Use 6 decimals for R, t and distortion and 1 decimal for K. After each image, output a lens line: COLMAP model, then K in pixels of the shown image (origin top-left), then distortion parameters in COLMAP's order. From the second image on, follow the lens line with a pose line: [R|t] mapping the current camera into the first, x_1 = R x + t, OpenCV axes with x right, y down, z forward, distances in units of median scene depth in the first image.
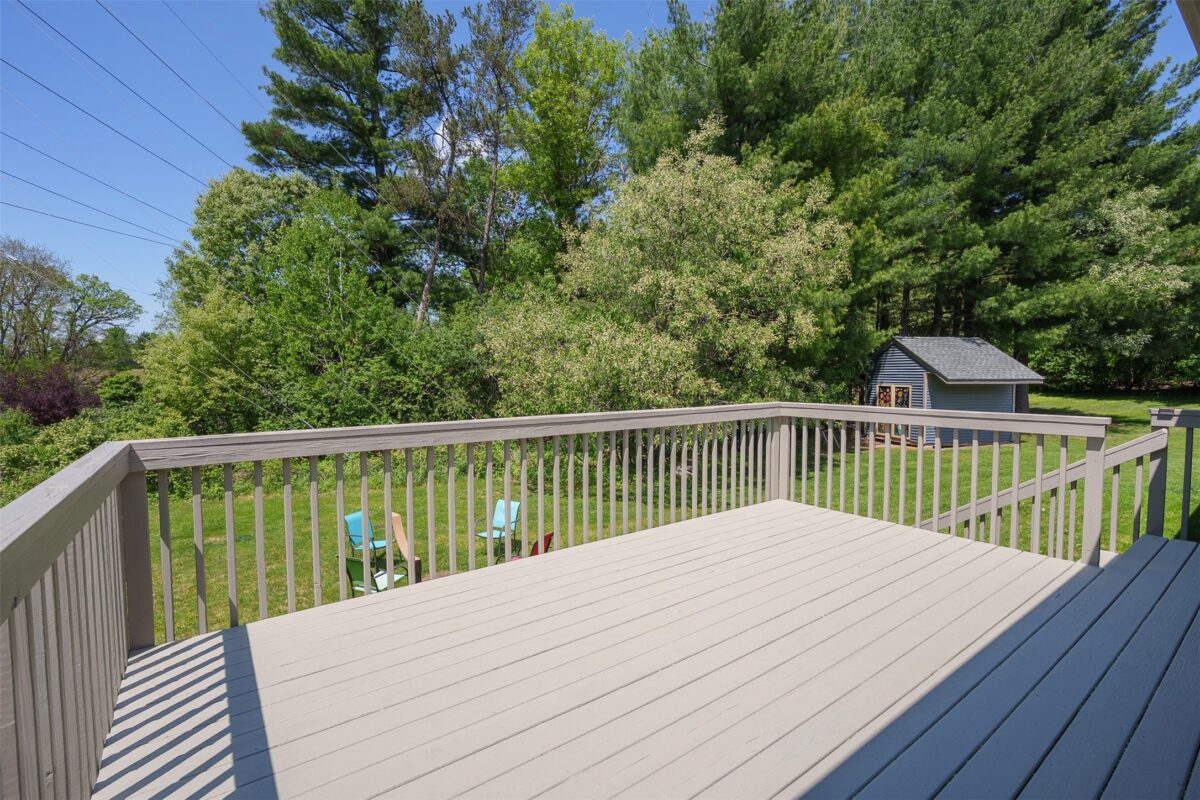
lens RADIAL K [[540.1, 0, 602.9], [0, 540.1, 400.4], [0, 0, 1]] dist [-0.000573, 0.001225]
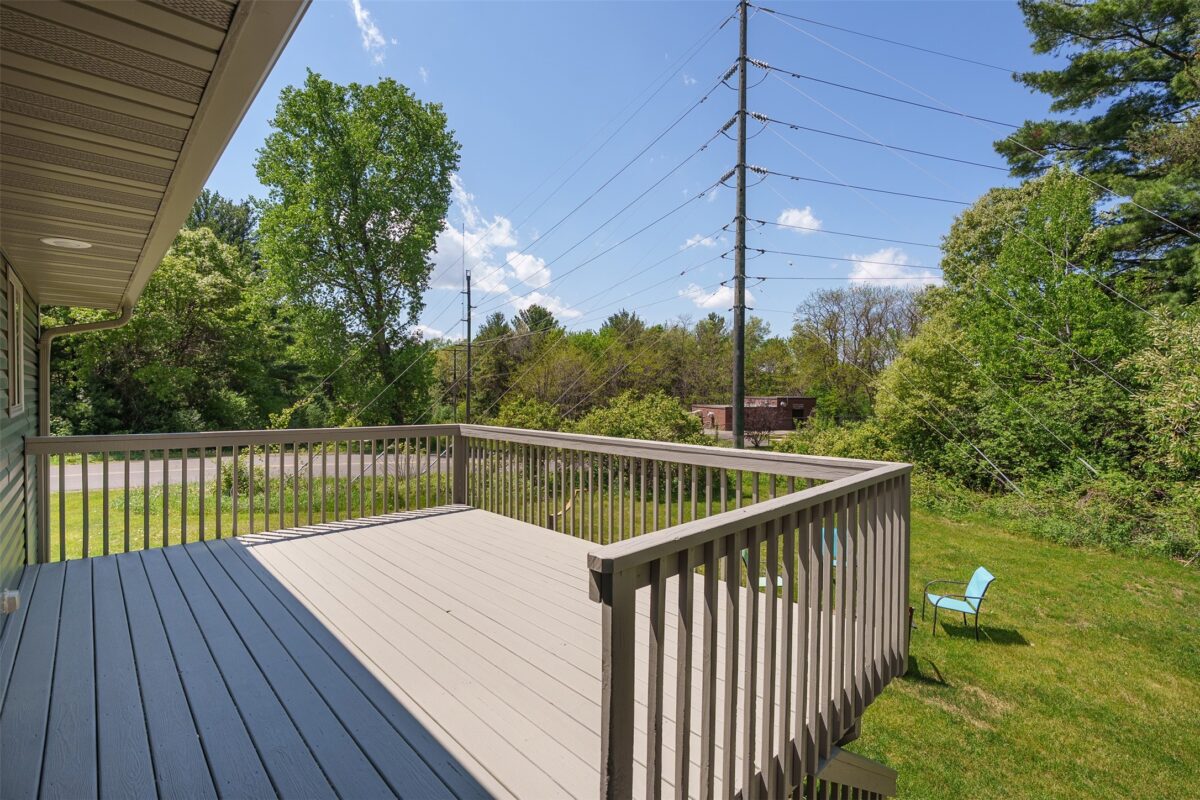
lens RADIAL K [[540.1, 0, 605.1], [0, 540.1, 404.4], [0, 0, 1]] dist [-0.000573, 0.001225]
pose [[0.130108, 0.022571, -0.991243, 0.263977], [-0.051970, 0.998522, 0.015915, -0.015323], [0.990137, 0.049444, 0.131088, 0.212261]]
